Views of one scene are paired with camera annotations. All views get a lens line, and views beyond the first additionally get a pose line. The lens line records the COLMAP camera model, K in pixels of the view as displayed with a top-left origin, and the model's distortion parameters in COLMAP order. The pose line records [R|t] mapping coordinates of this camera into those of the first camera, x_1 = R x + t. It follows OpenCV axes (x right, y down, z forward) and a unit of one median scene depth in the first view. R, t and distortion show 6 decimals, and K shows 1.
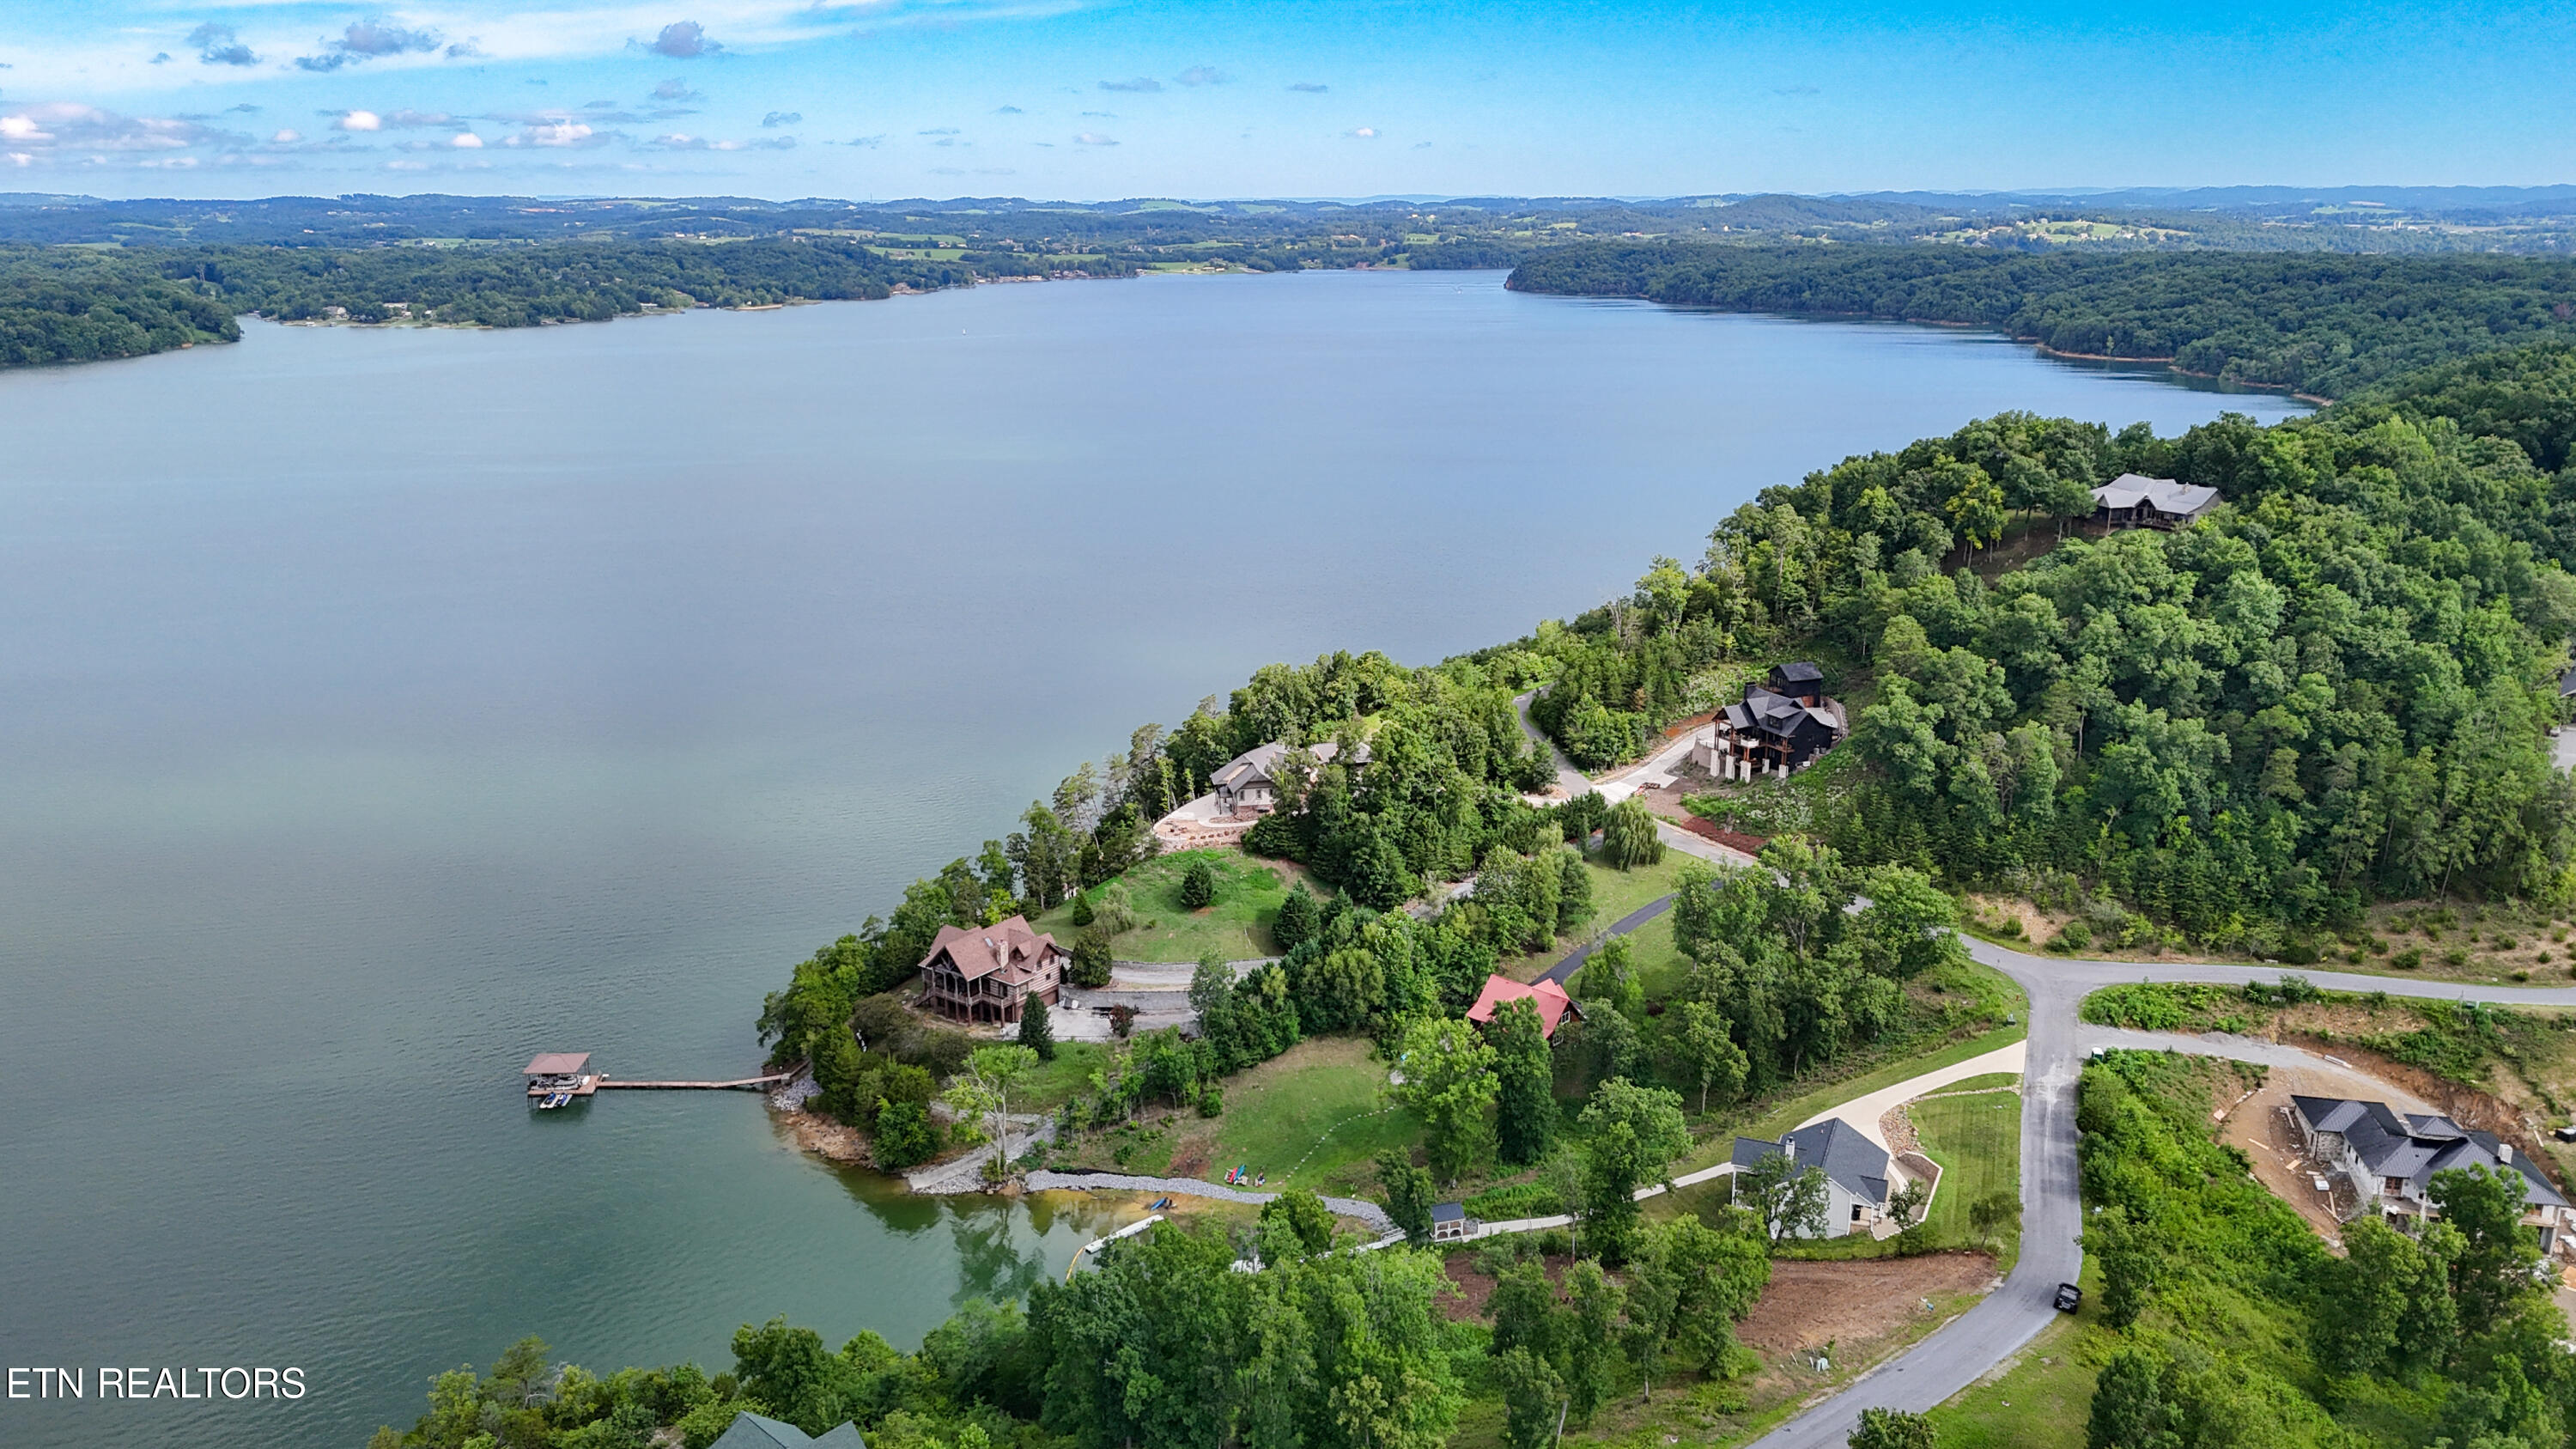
lens RADIAL K [[1904.4, 0, 1296.2], [0, 1904.4, 727.5], [0, 0, 1]] dist [0.088748, -0.063413]
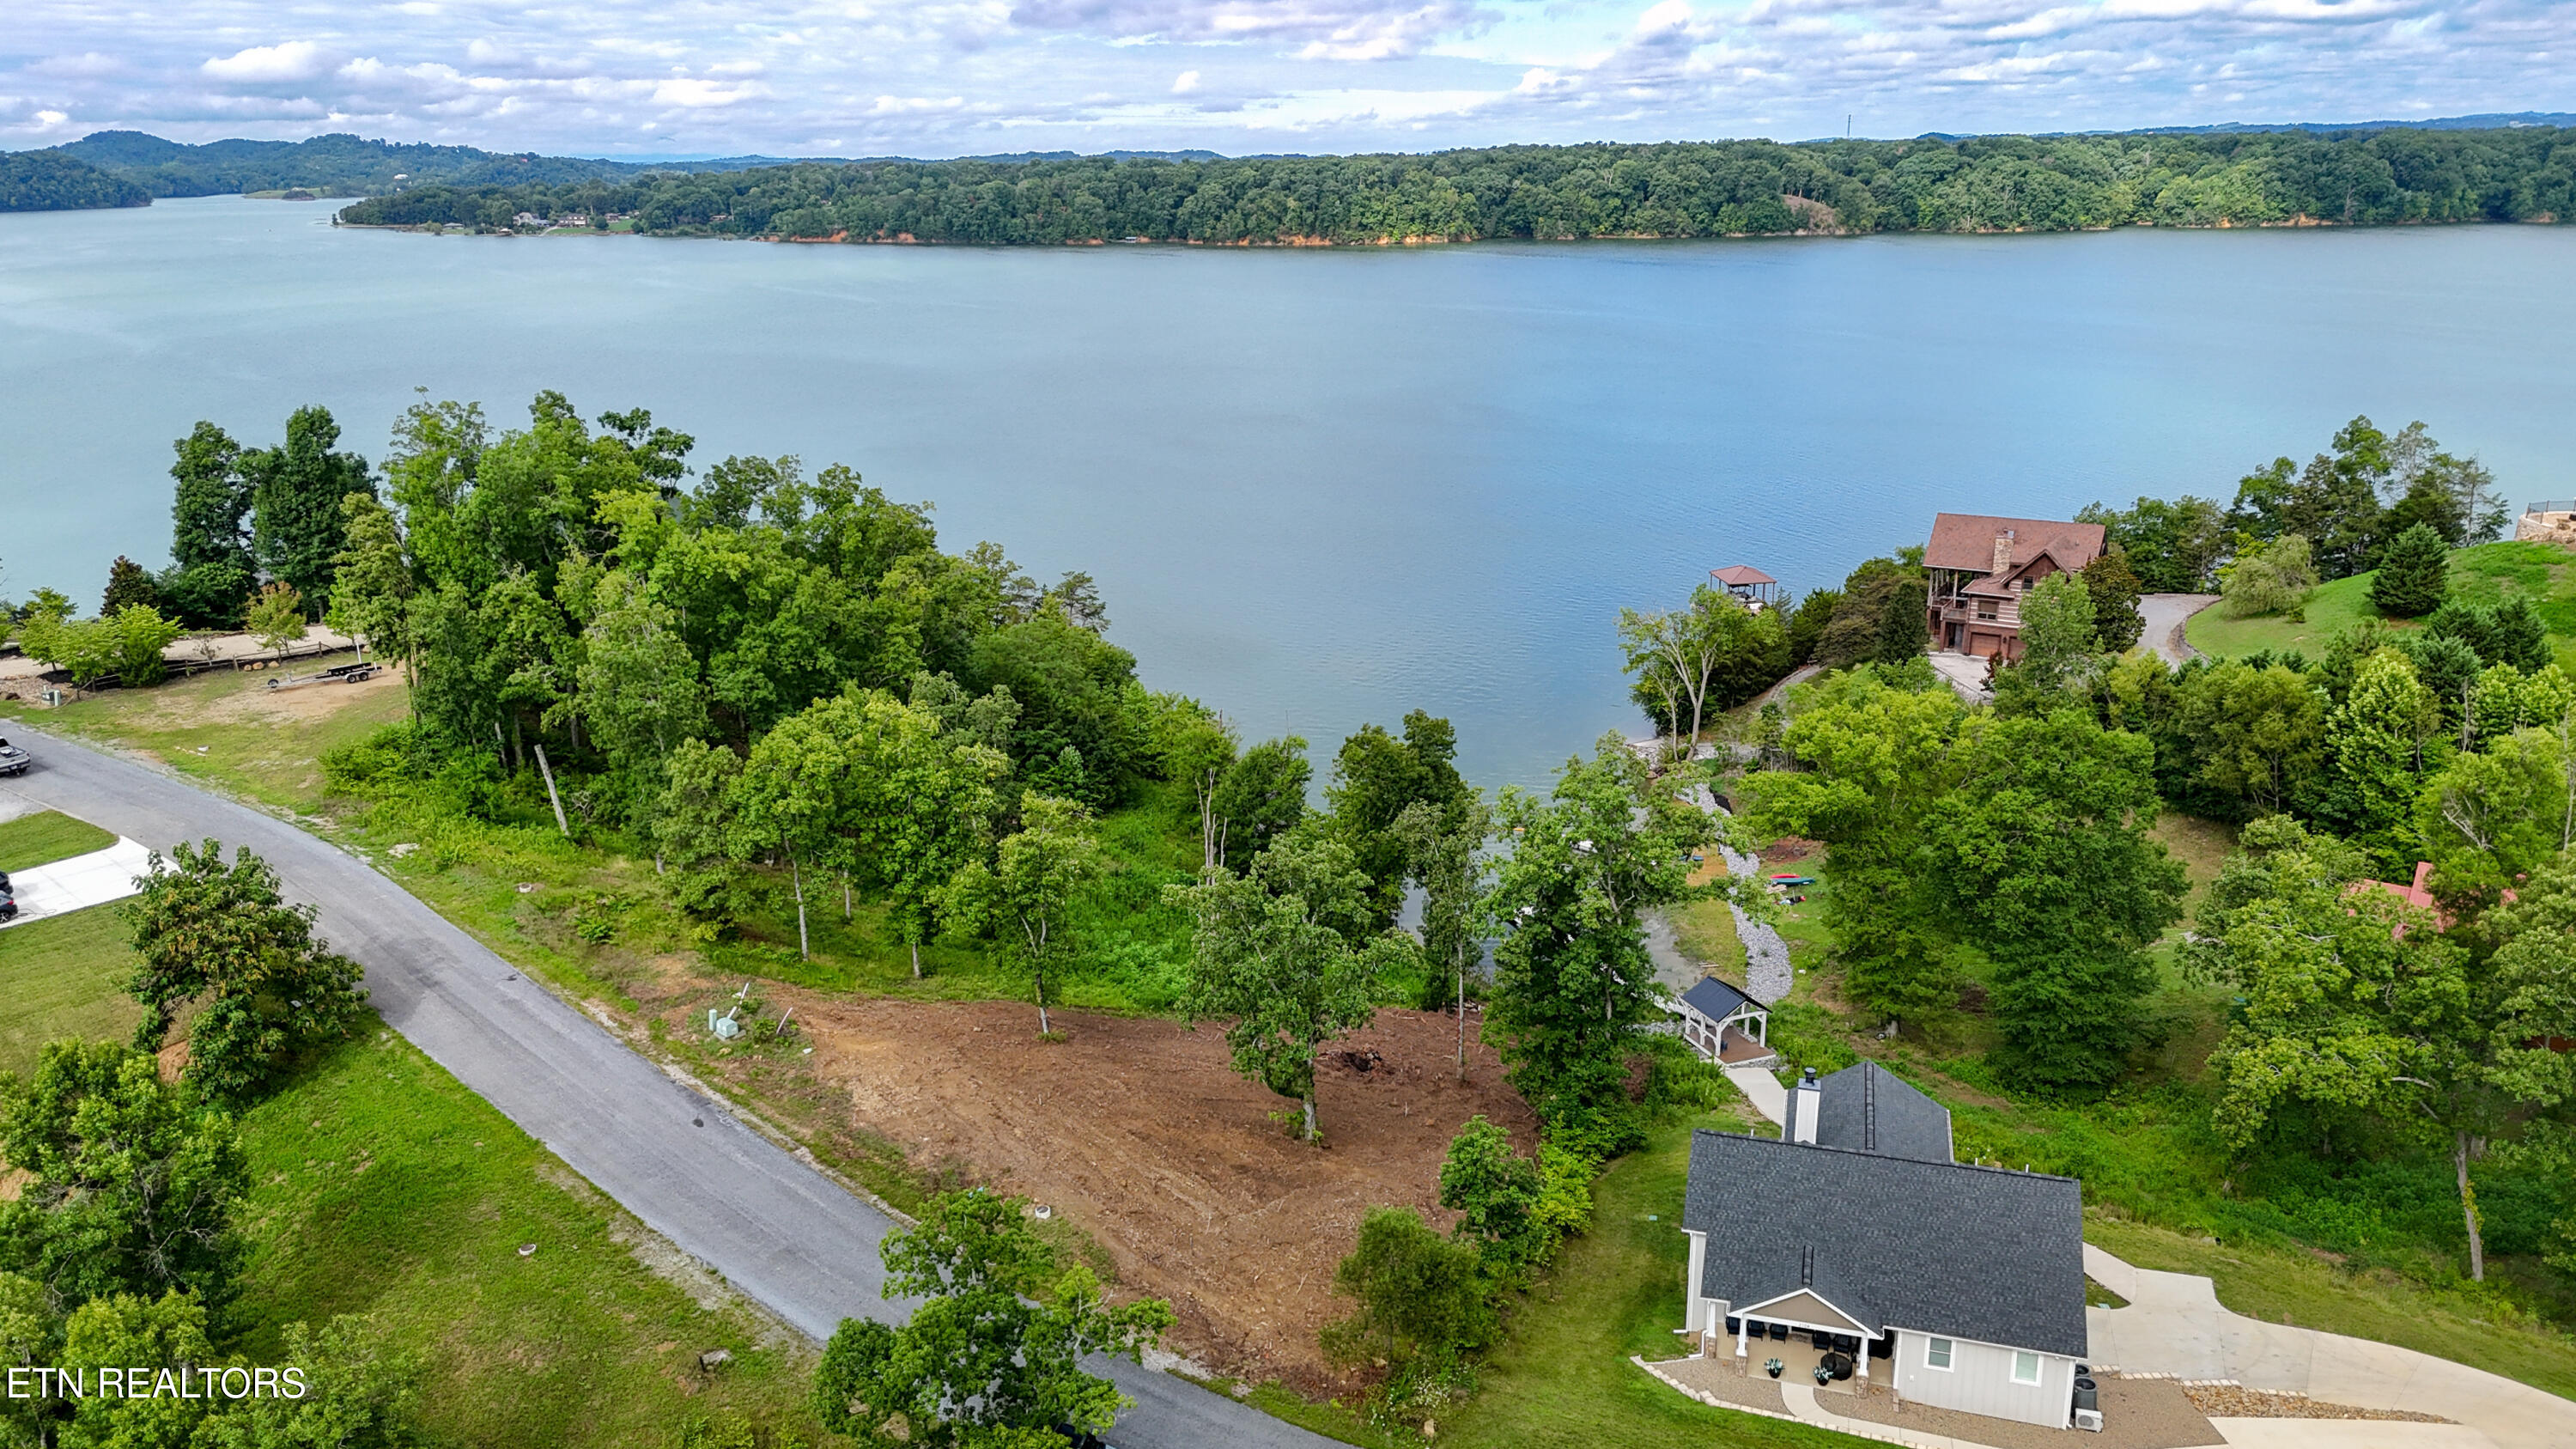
lens RADIAL K [[1890.2, 0, 1283.6], [0, 1890.2, 717.0], [0, 0, 1]] dist [0.074148, -0.066562]
pose [[0.102490, 0.281239, -0.954149, 0.460195], [-0.253489, 0.934917, 0.248342, 0.072151], [0.961894, 0.216414, 0.167111, 0.676549]]
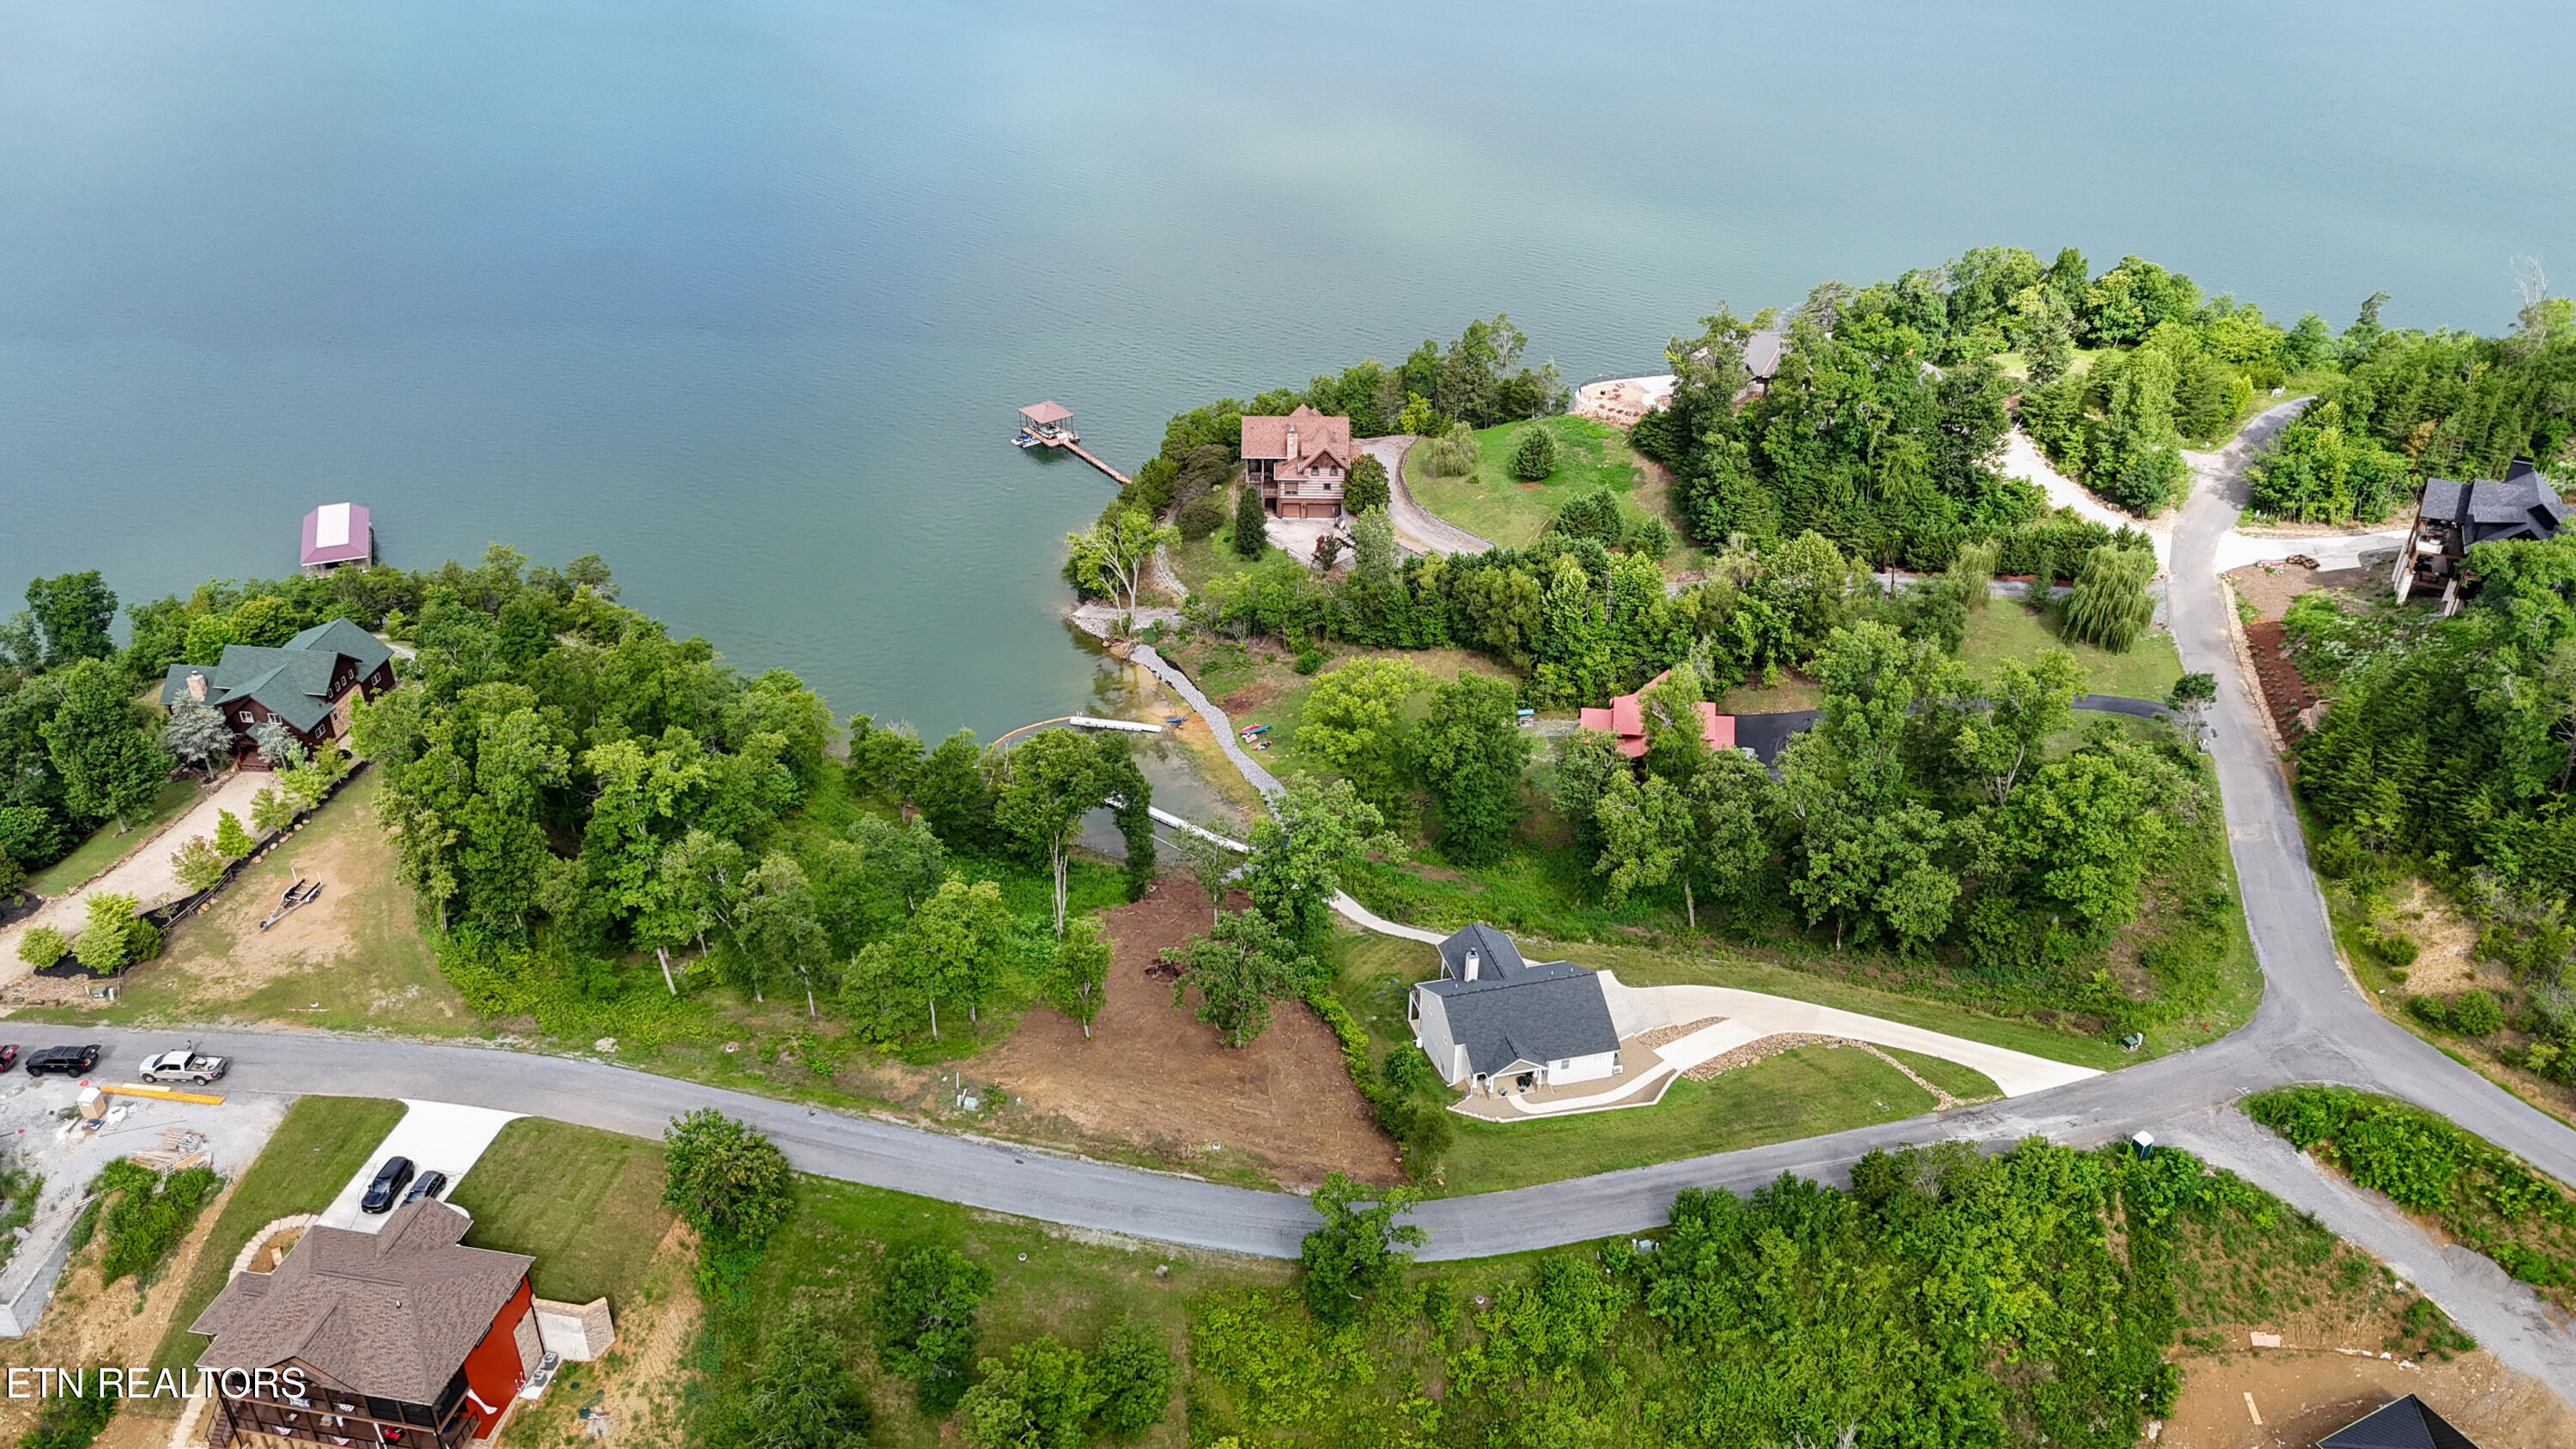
lens RADIAL K [[1879.2, 0, 1275.6], [0, 1879.2, 722.9], [0, 0, 1]] dist [0.095781, -0.124874]
pose [[0.601861, 0.417561, -0.680740, 0.551249], [-0.222352, 0.906327, 0.359347, -0.095396], [0.767023, -0.064913, 0.638328, 0.383384]]
